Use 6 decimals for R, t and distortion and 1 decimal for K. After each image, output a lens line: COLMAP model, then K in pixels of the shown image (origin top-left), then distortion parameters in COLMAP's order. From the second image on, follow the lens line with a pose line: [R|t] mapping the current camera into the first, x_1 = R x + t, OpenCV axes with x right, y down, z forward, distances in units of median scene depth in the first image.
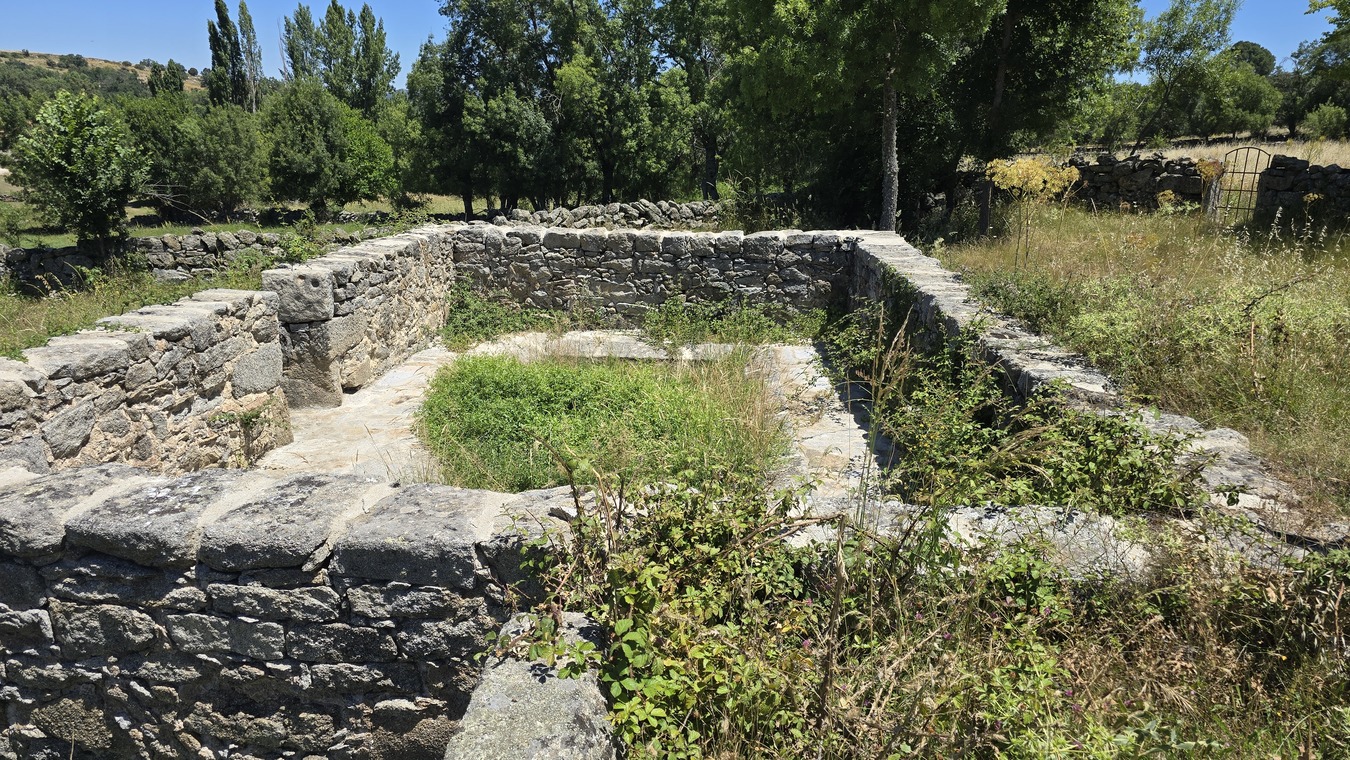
lens RADIAL K [[921.0, 0, 684.8], [0, 921.0, 386.2], [0, 0, 1]] dist [0.051181, -0.007146]
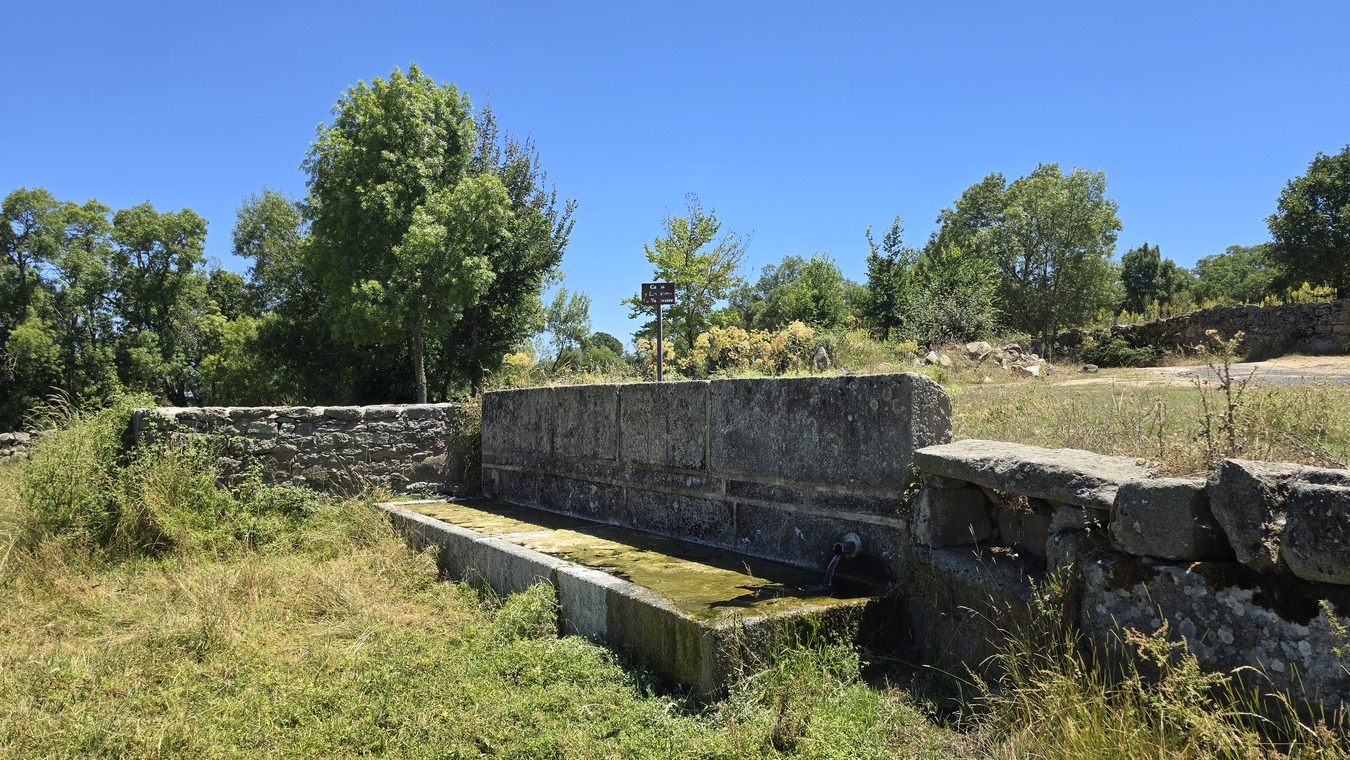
lens RADIAL K [[921.0, 0, 677.5], [0, 921.0, 375.1], [0, 0, 1]] dist [0.051181, -0.007146]
pose [[0.829999, -0.005588, 0.557737, -1.441700], [0.170816, 0.954450, -0.244638, 1.067416], [-0.530964, 0.298320, 0.793147, -2.465413]]
